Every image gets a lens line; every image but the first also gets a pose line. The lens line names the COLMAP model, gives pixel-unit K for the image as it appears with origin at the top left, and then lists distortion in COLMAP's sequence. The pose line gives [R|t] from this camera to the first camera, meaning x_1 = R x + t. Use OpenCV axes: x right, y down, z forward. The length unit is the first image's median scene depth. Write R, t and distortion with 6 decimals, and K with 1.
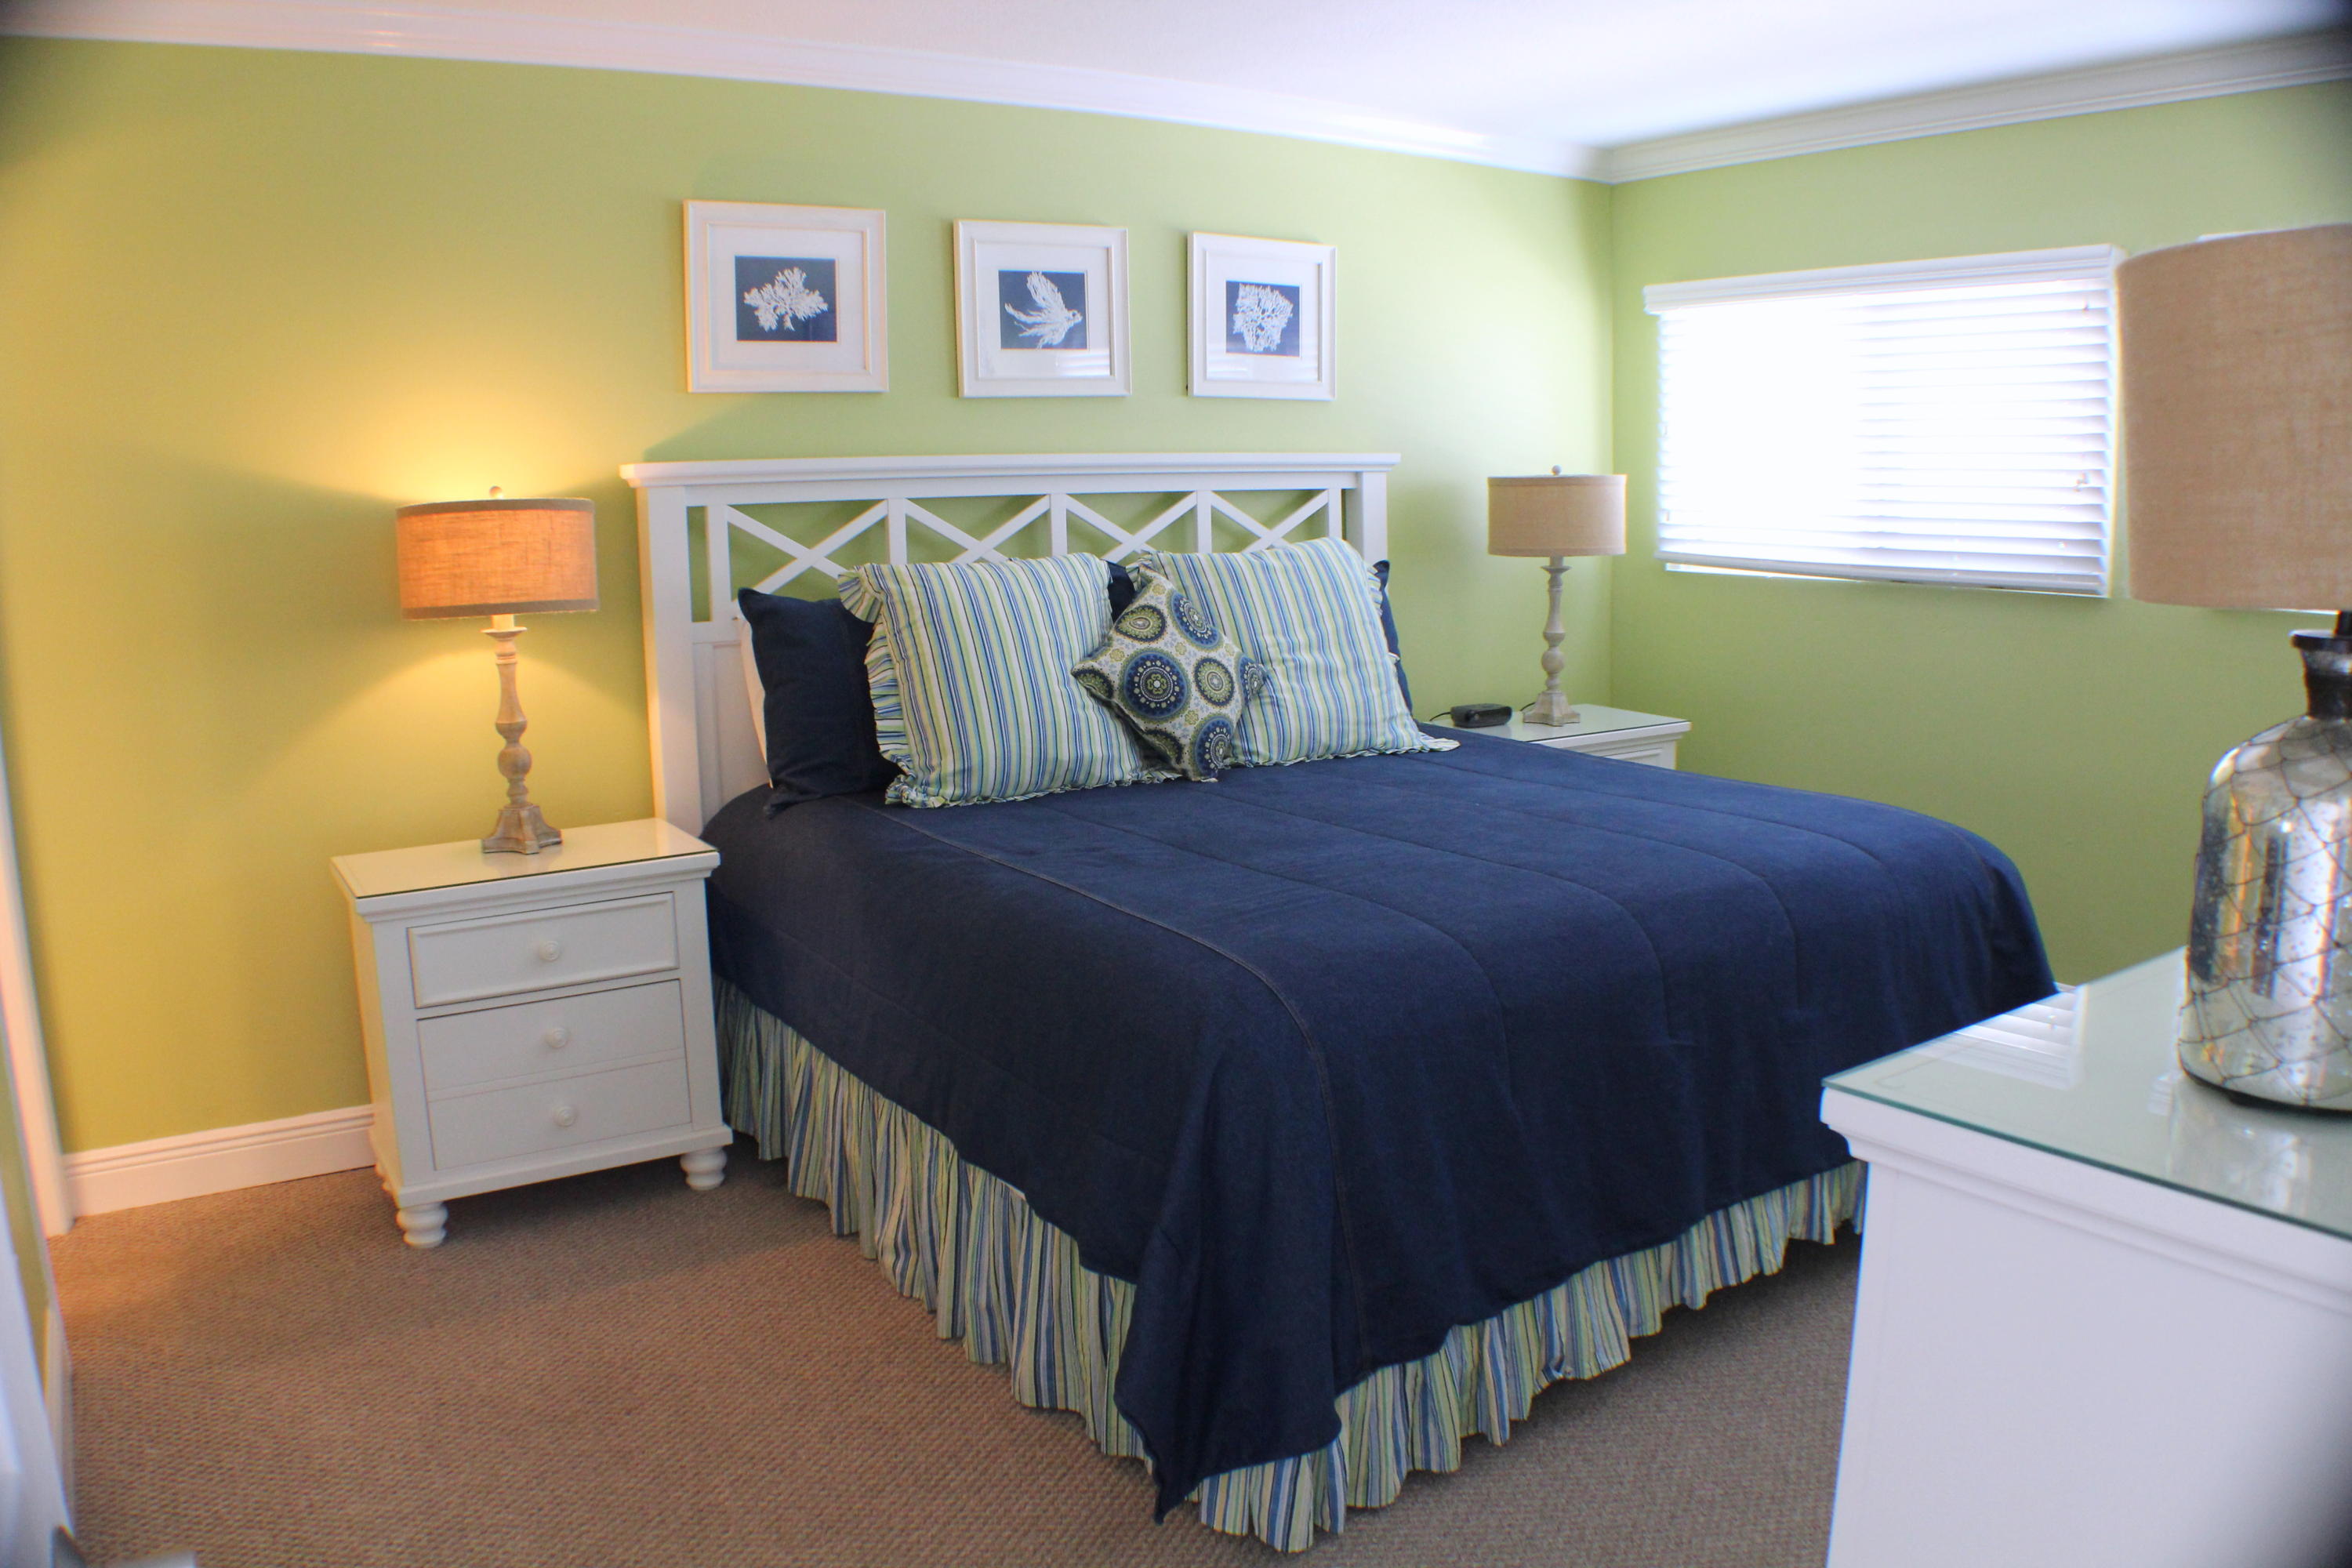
lens RADIAL K [[1727.3, 0, 1169.1], [0, 1727.3, 797.2], [0, 0, 1]] dist [-0.223110, 0.087744]
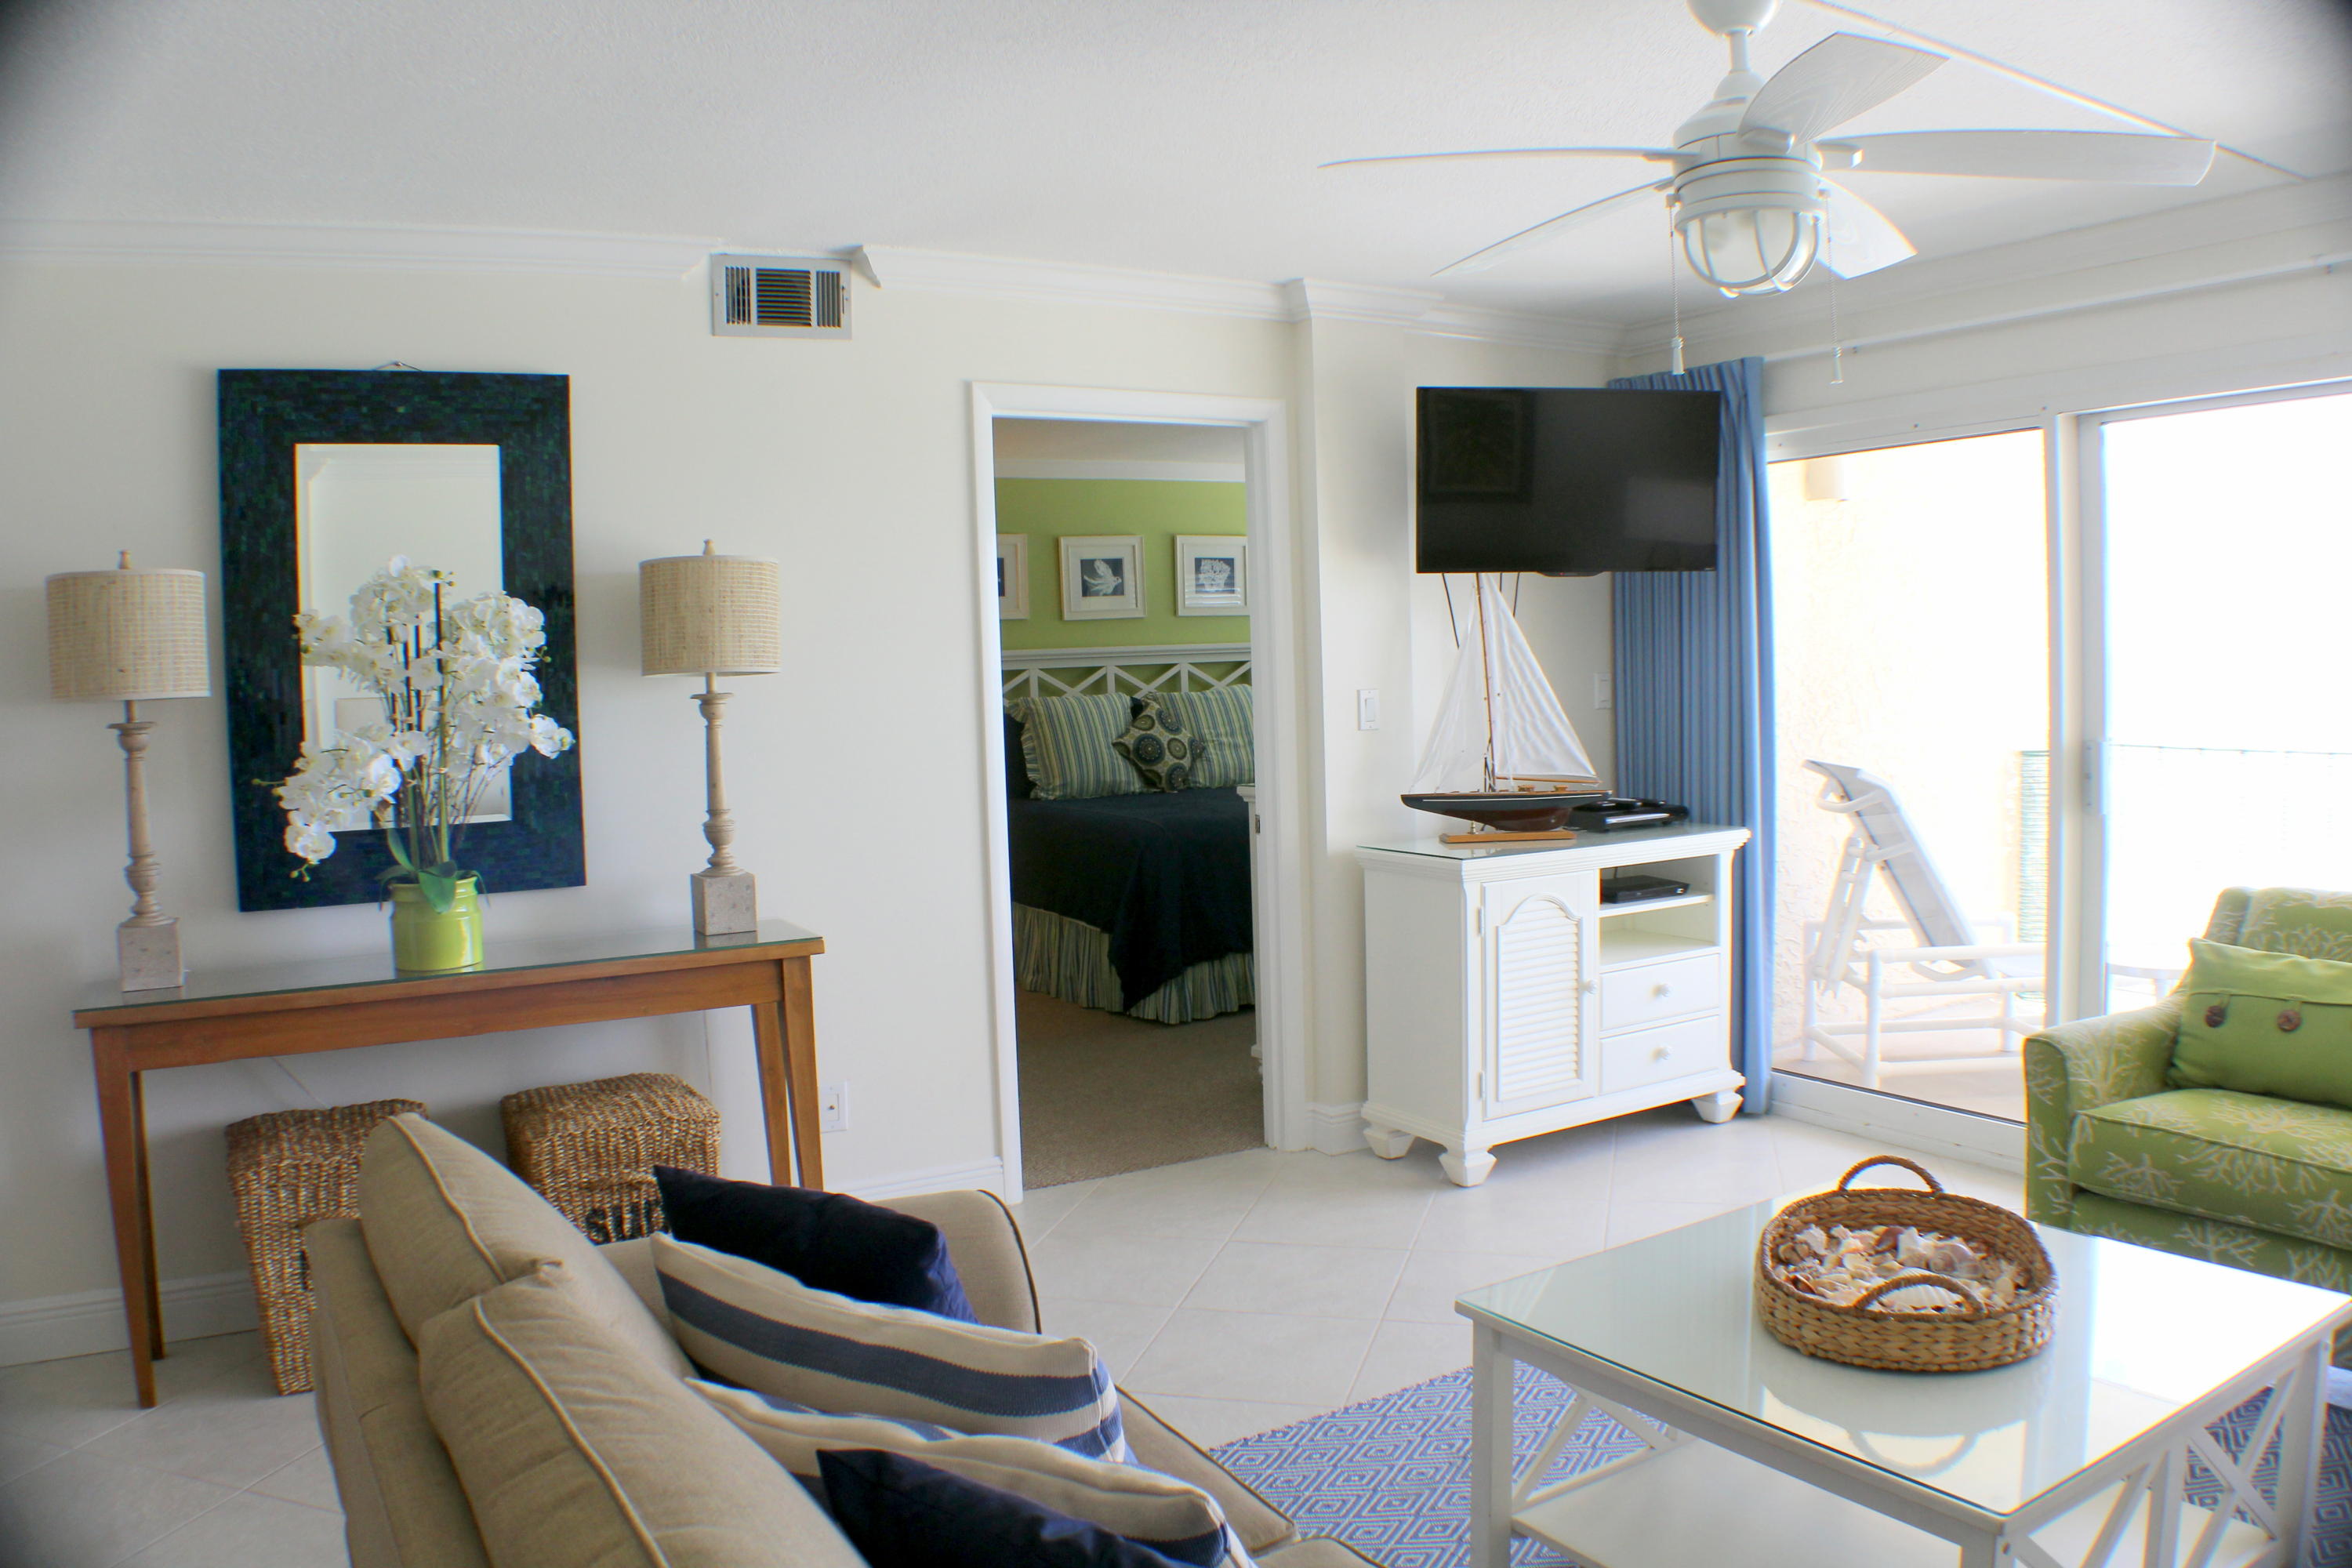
lens RADIAL K [[1727.3, 0, 1169.1], [0, 1727.3, 797.2], [0, 0, 1]] dist [-0.223110, 0.087744]
pose [[0.997515, -0.013164, -0.069218, 0.162690], [0.006268, 0.995076, -0.098919, 0.206699], [0.070179, 0.098239, 0.992685, -1.153410]]
